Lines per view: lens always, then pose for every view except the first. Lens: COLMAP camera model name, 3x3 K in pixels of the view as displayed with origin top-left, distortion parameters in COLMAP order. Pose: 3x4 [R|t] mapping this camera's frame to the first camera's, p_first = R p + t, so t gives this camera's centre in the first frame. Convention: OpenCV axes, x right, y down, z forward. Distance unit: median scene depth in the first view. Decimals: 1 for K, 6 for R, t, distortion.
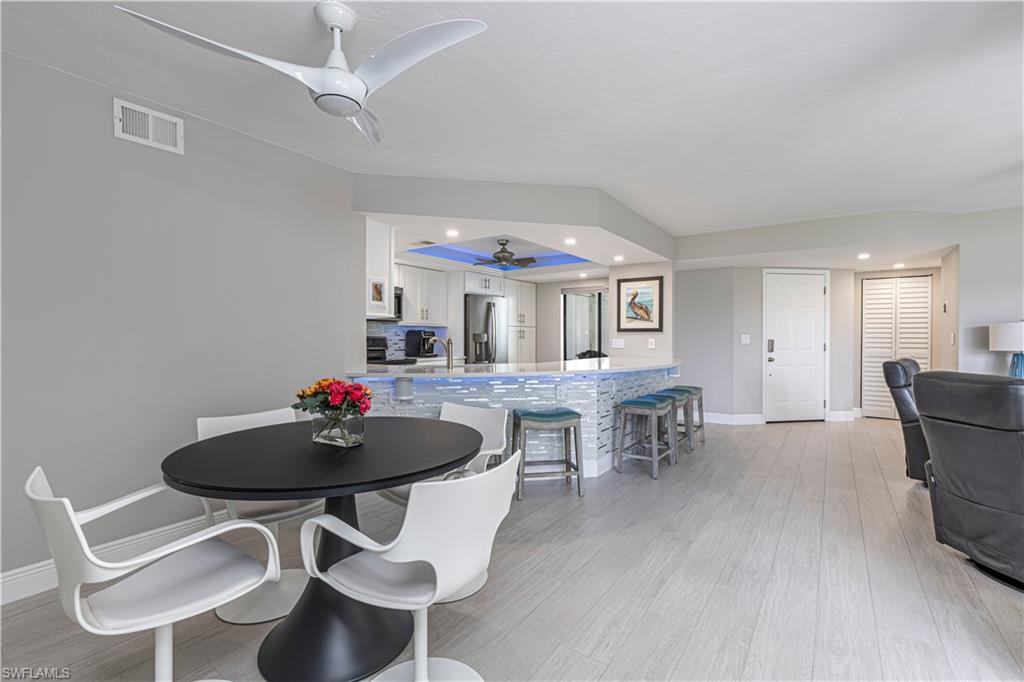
lens RADIAL K [[457.3, 0, 519.3], [0, 457.3, 342.6], [0, 0, 1]] dist [0.008712, -0.001988]
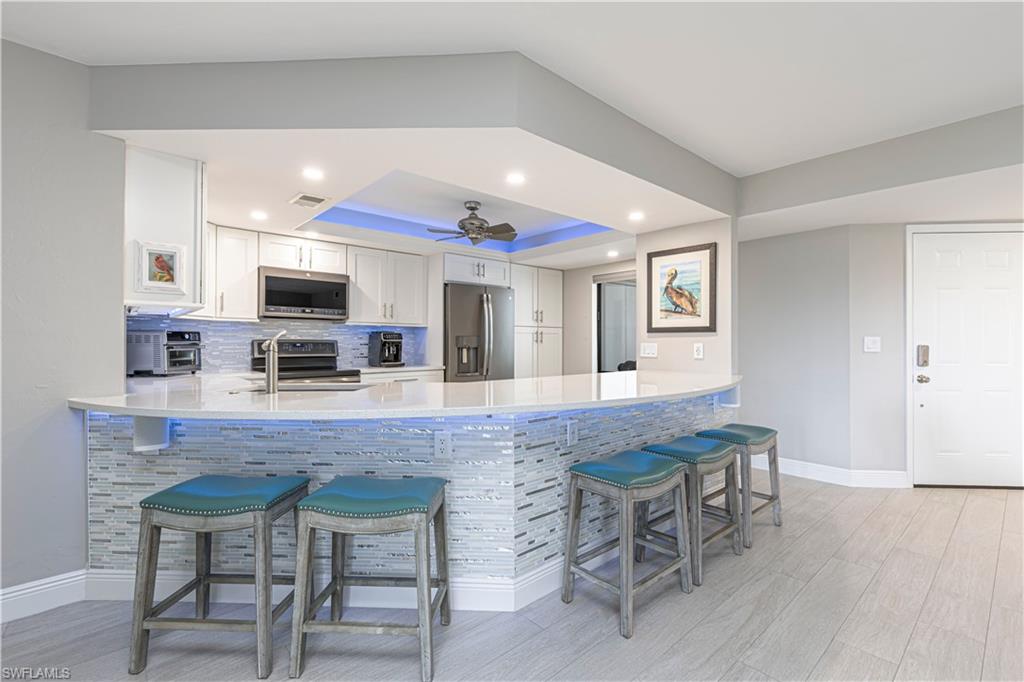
lens RADIAL K [[457.3, 0, 519.0], [0, 457.3, 342.0], [0, 0, 1]] dist [0.008712, -0.001988]
pose [[0.972683, 0.001571, -0.232131, 0.191188], [-0.003903, 0.999946, -0.009589, -0.003023], [0.232103, 0.010233, 0.972637, 0.322133]]
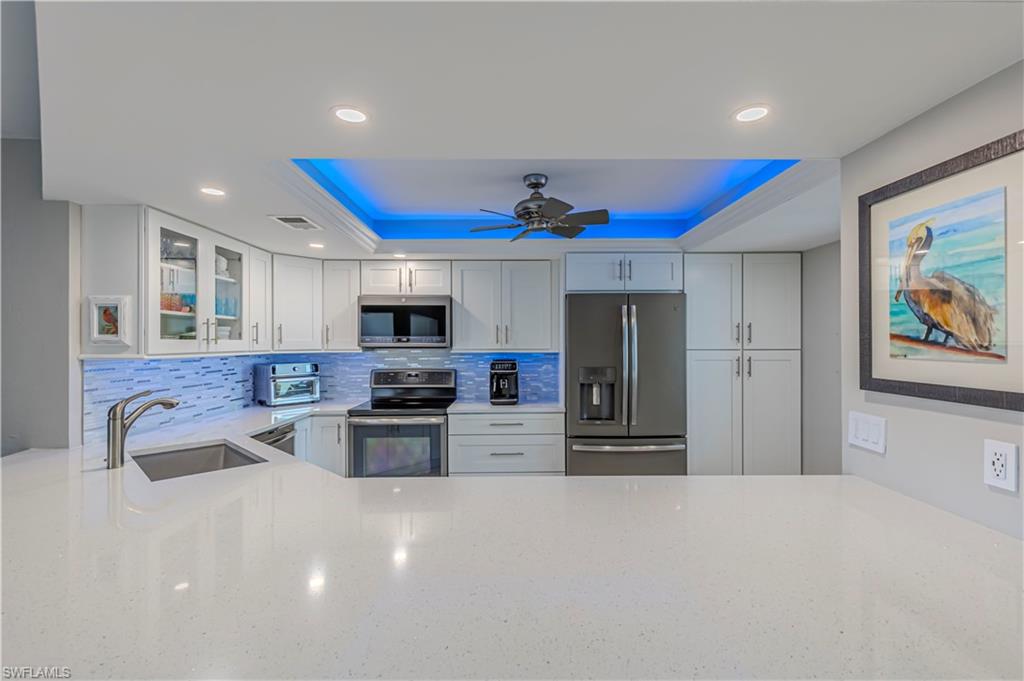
lens RADIAL K [[457.3, 0, 518.8], [0, 457.3, 342.2], [0, 0, 1]] dist [0.008712, -0.001988]
pose [[0.580177, -0.001649, -0.814489, 0.325434], [-0.004454, 0.999977, -0.005197, -0.049992], [0.814479, 0.006643, 0.580156, 0.689533]]
